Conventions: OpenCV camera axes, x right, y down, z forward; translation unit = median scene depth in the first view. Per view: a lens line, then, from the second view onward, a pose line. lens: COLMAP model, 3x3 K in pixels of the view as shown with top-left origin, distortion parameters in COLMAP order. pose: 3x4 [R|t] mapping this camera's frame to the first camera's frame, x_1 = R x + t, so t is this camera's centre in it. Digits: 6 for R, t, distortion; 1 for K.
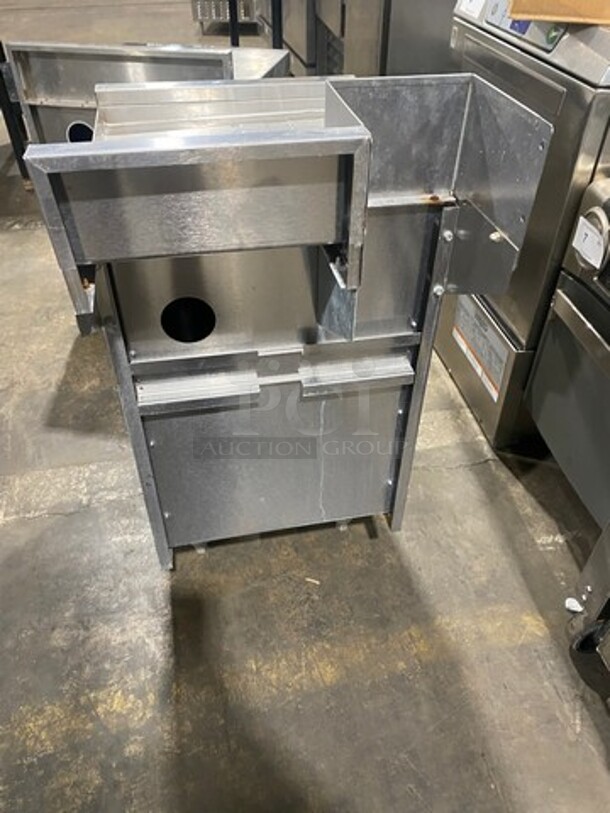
lens RADIAL K [[625.0, 0, 305.3], [0, 625.0, 407.5], [0, 0, 1]] dist [-0.012068, 0.001803]
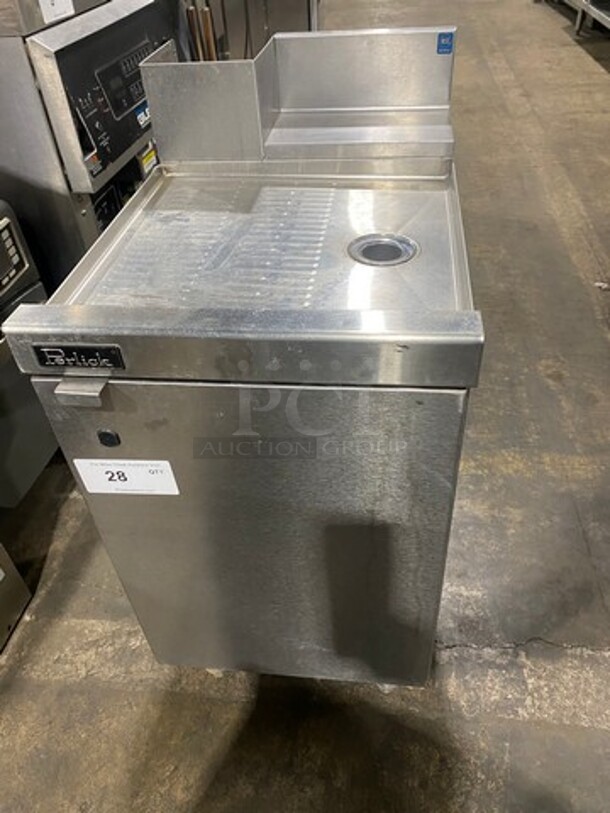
lens RADIAL K [[625.0, 0, 305.5], [0, 625.0, 406.9], [0, 0, 1]] dist [-0.012068, 0.001803]
pose [[-0.946787, -0.180083, 0.266766, -0.259012], [0.240501, 0.154989, 0.958195, -0.793816], [-0.213900, 0.971364, -0.103431, 0.881400]]
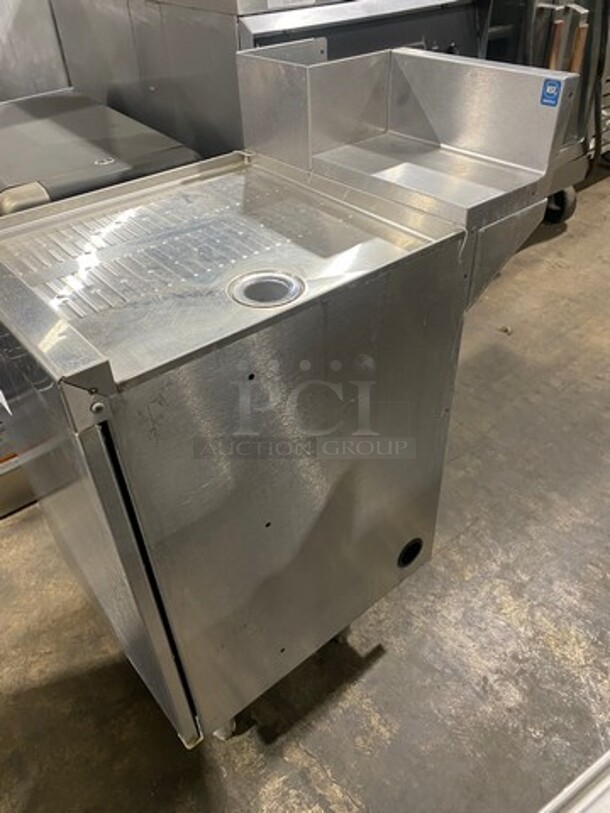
lens RADIAL K [[625.0, 0, 305.2], [0, 625.0, 406.6], [0, 0, 1]] dist [-0.012068, 0.001803]
pose [[-0.472078, -0.545886, 0.692207, -0.575344], [0.596482, 0.380380, 0.706768, -0.560588], [-0.649116, 0.746538, 0.146042, 0.645520]]
